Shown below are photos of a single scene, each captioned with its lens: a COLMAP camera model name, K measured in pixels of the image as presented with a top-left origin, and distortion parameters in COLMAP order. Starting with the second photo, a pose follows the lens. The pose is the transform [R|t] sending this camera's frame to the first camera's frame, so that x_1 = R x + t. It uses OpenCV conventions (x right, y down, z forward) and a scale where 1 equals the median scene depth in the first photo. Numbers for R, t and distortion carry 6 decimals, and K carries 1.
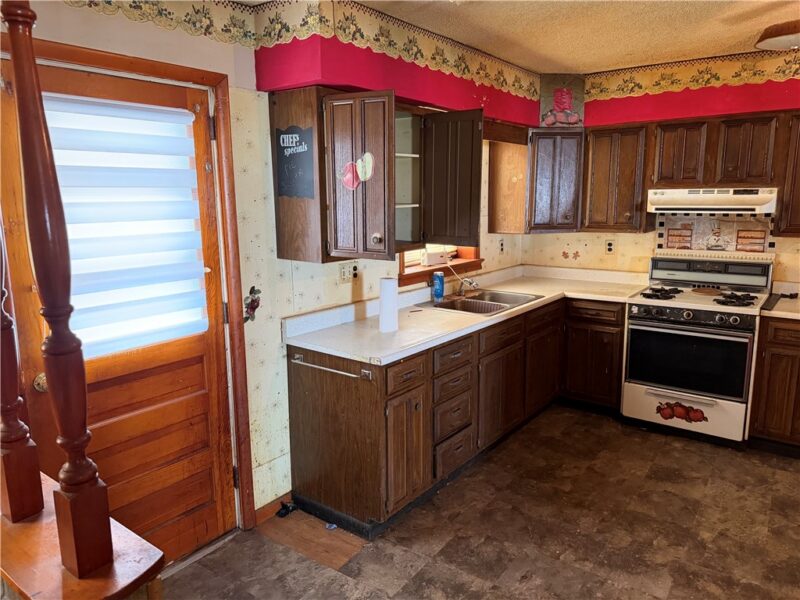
lens RADIAL K [[569.4, 0, 400.7], [0, 569.4, 295.2], [0, 0, 1]] dist [0.076156, -0.086355]
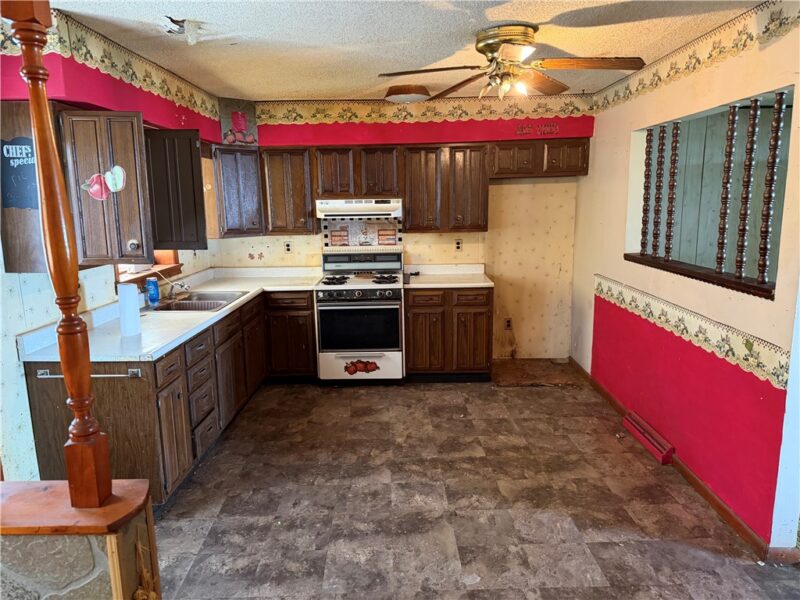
lens RADIAL K [[569.4, 0, 400.7], [0, 569.4, 295.2], [0, 0, 1]] dist [0.076156, -0.086355]
pose [[0.802070, -0.102350, 0.588395, -0.211833], [0.109024, 0.993743, 0.024243, 0.016695], [-0.587195, 0.044705, 0.808210, -0.132390]]
